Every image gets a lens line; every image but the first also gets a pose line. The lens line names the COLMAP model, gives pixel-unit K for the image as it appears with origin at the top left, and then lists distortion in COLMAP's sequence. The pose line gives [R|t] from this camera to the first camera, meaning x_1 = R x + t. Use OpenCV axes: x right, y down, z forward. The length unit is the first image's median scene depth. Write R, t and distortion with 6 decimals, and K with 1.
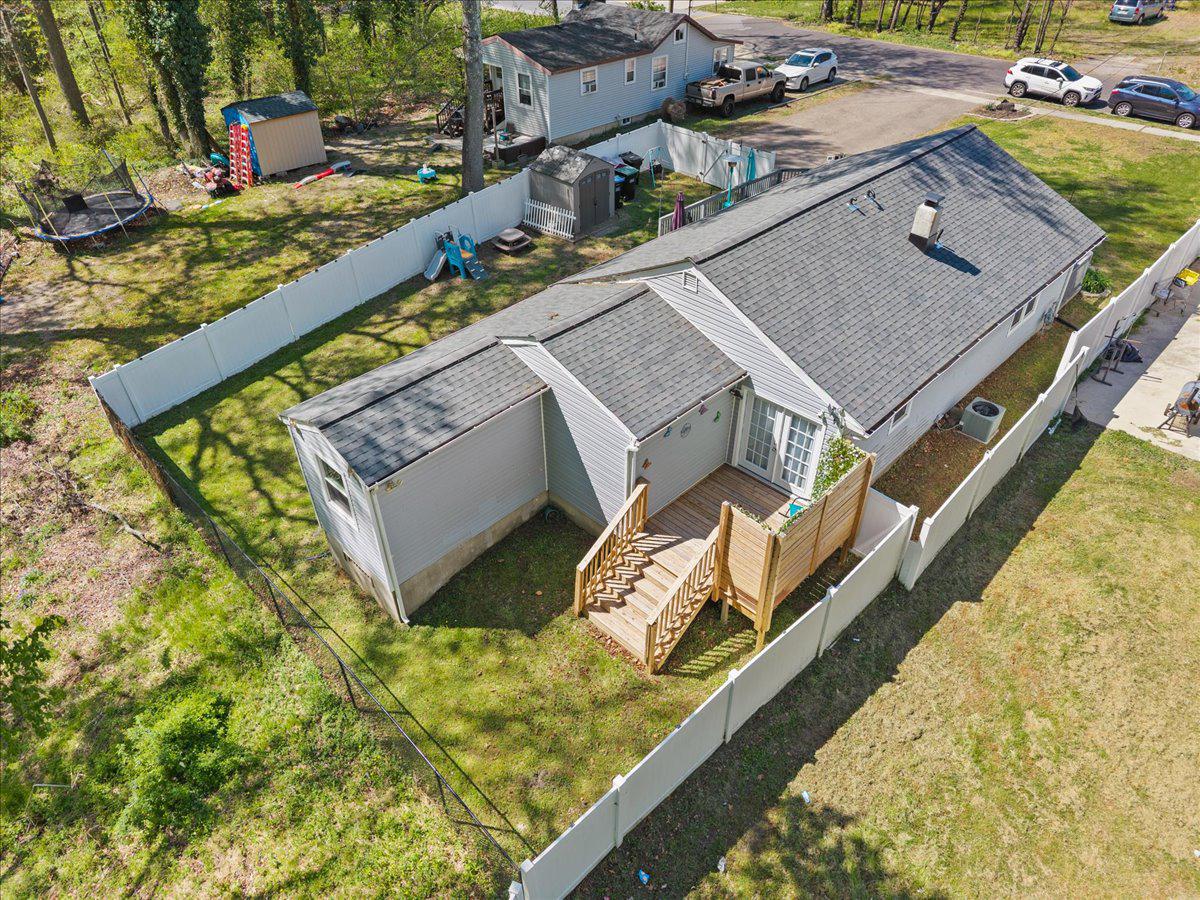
lens RADIAL K [[794.5, 0, 600.0], [0, 794.5, 450.0], [0, 0, 1]] dist [0.021190, -0.006179]
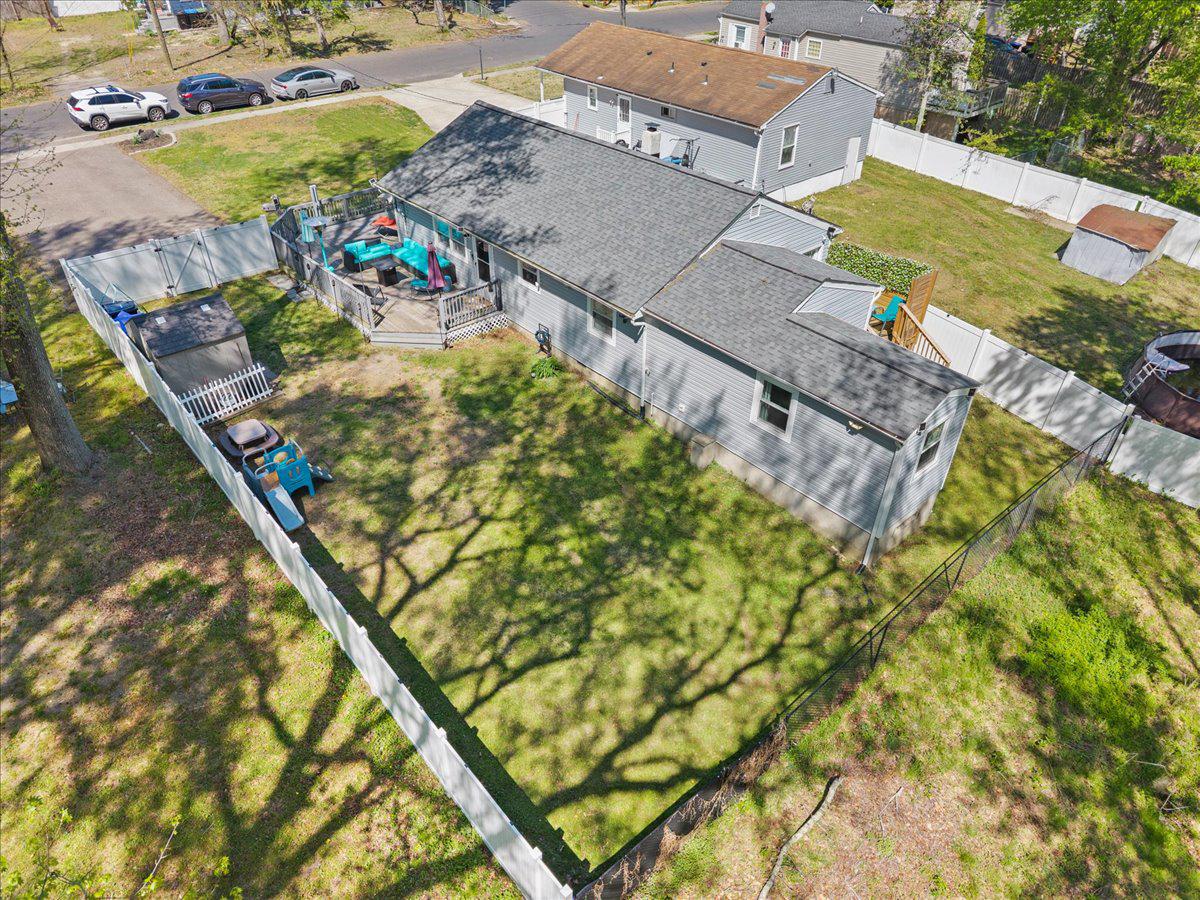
lens RADIAL K [[794.5, 0, 600.0], [0, 794.5, 450.0], [0, 0, 1]] dist [0.021190, -0.006179]
pose [[0.087112, -0.601445, 0.794151, -0.716074], [0.609351, 0.662826, 0.435146, -0.410642], [-0.788100, 0.446010, 0.424232, 0.498391]]
